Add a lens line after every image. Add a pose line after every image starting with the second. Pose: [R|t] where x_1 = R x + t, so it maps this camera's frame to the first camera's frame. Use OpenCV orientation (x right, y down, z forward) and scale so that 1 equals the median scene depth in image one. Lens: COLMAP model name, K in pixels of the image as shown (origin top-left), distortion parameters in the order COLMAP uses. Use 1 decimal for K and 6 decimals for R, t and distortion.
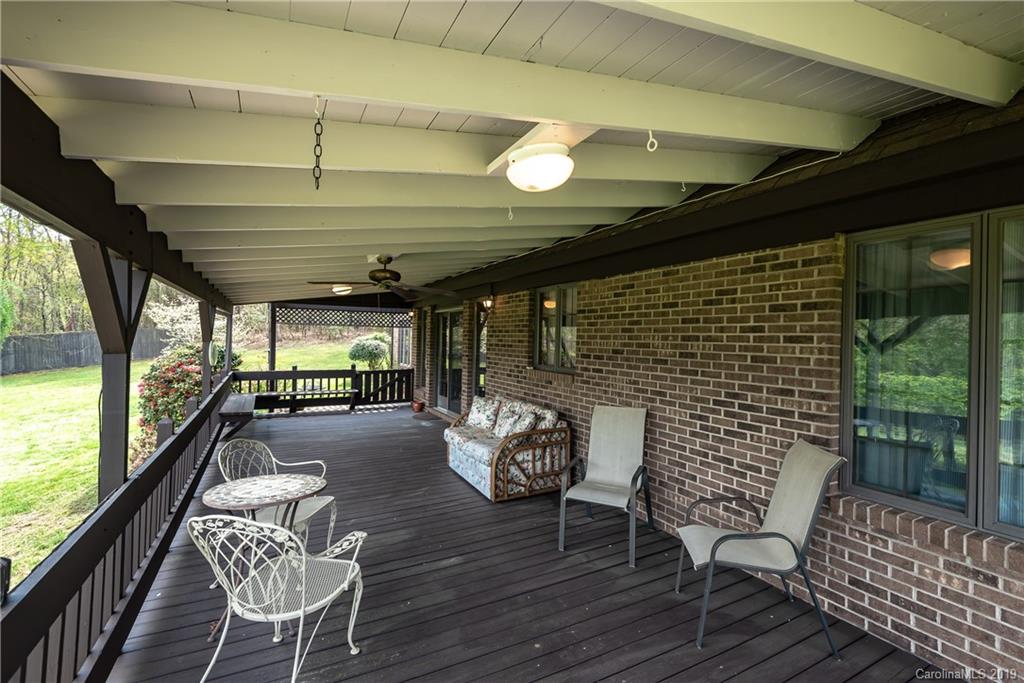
lens RADIAL K [[466.4, 0, 512.0], [0, 466.4, 341.5], [0, 0, 1]] dist [0.019826, -0.012544]
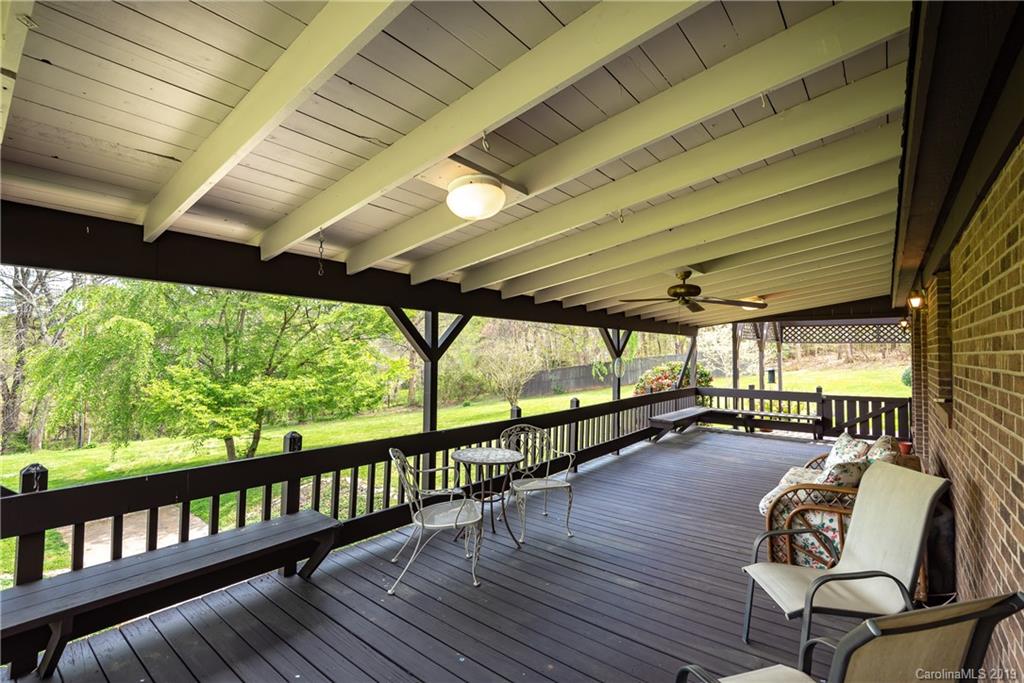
lens RADIAL K [[466.4, 0, 512.0], [0, 466.4, 341.5], [0, 0, 1]] dist [0.019826, -0.012544]
pose [[0.388236, -0.037100, -0.920813, 0.253720], [-0.005875, 0.999069, -0.042730, 0.005368], [0.921541, 0.021999, 0.387657, 0.145503]]
